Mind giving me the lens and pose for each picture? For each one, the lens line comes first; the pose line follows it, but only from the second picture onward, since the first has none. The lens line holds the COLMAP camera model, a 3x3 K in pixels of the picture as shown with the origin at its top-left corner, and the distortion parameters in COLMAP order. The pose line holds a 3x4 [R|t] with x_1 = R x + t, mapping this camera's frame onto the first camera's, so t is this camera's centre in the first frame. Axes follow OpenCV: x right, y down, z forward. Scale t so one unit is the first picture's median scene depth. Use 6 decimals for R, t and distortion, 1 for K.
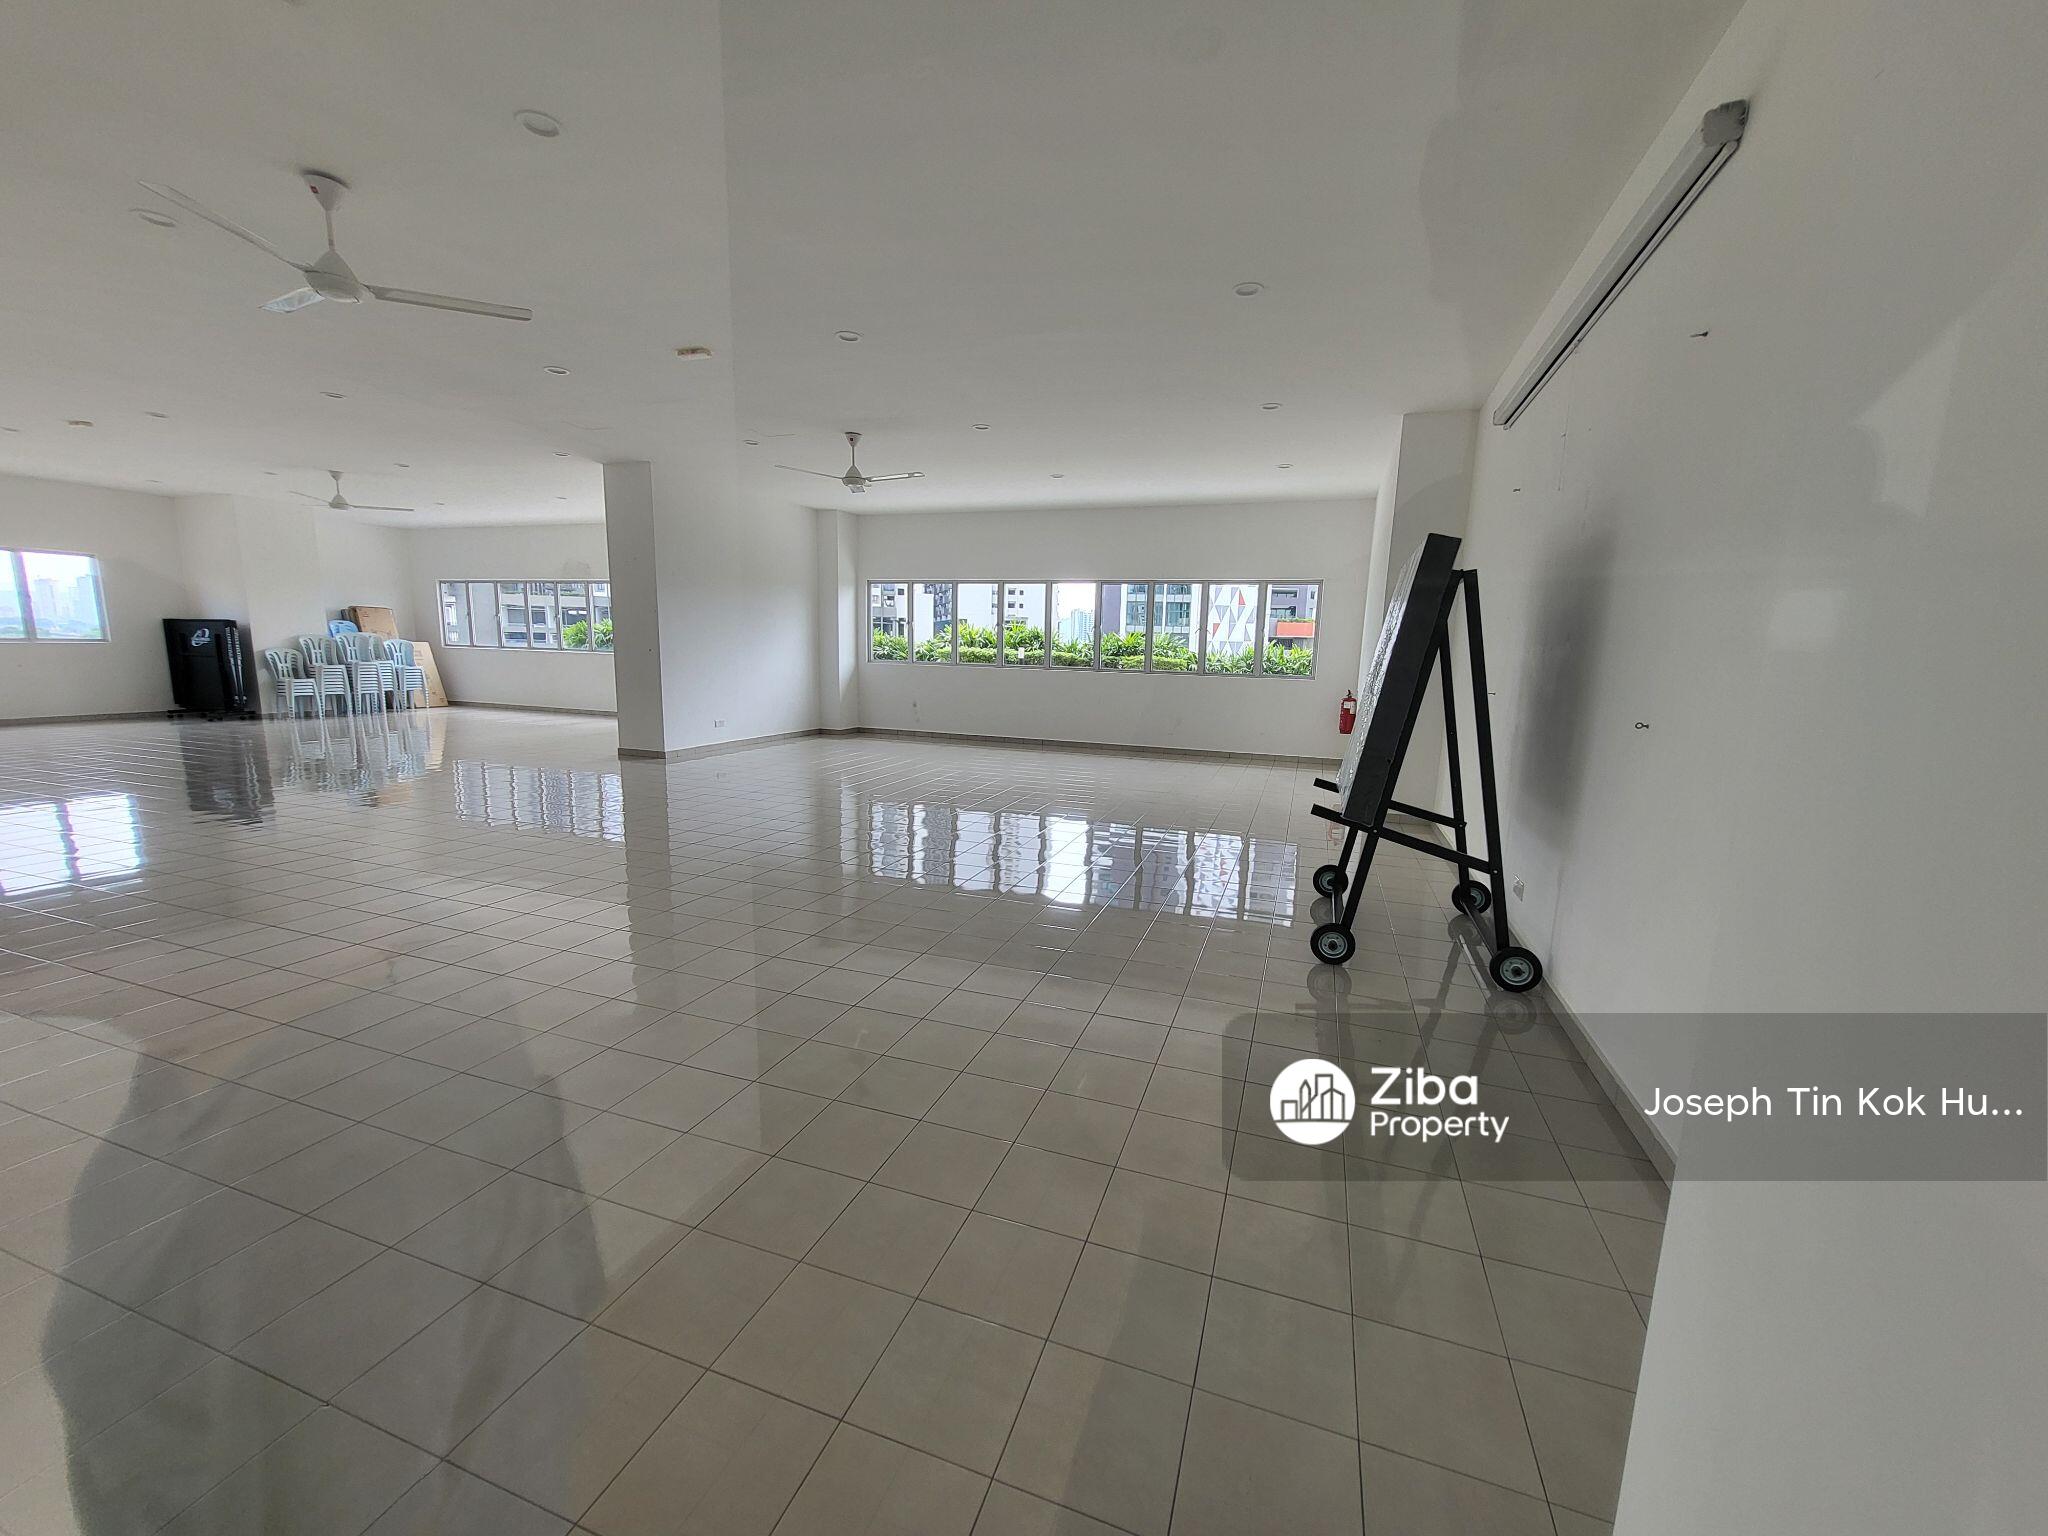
lens RADIAL K [[810.2, 0, 1034.5], [0, 810.2, 769.5], [0, 0, 1]] dist [-0.000321, 0.000449]
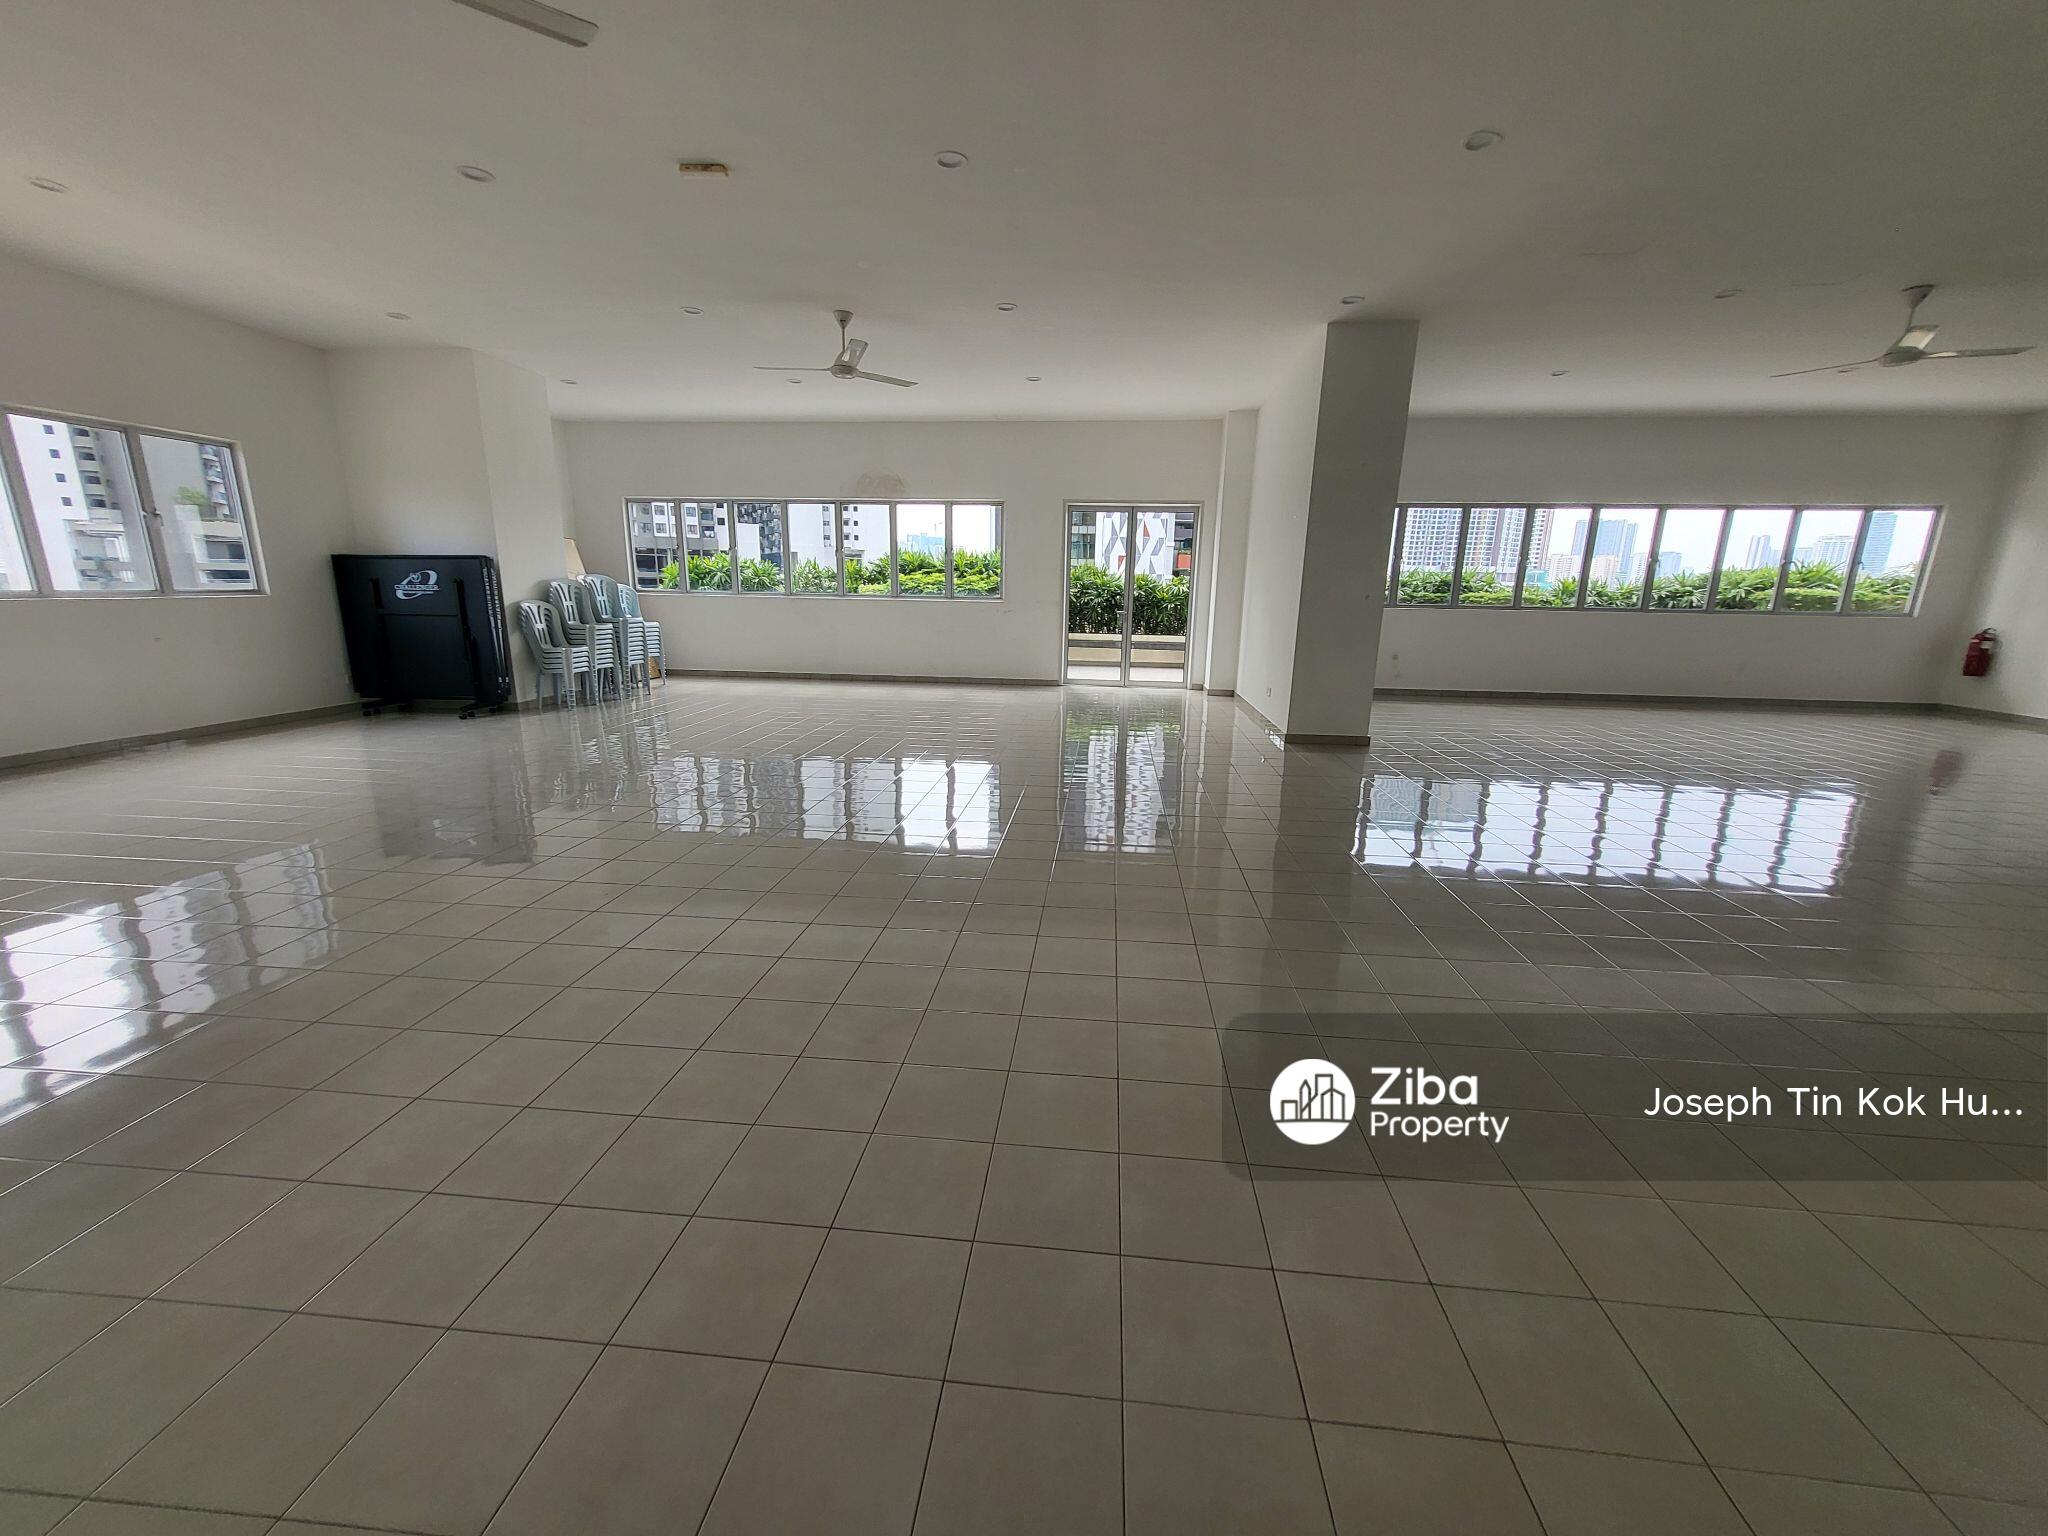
lens RADIAL K [[810.2, 0, 1026.9], [0, 810.2, 781.5], [0, 0, 1]] dist [-0.000321, 0.000449]
pose [[0.968980, -0.069498, 0.237166, -0.554241], [0.047148, 0.994005, 0.098648, -0.039029], [-0.242600, -0.084406, 0.966448, 0.204774]]
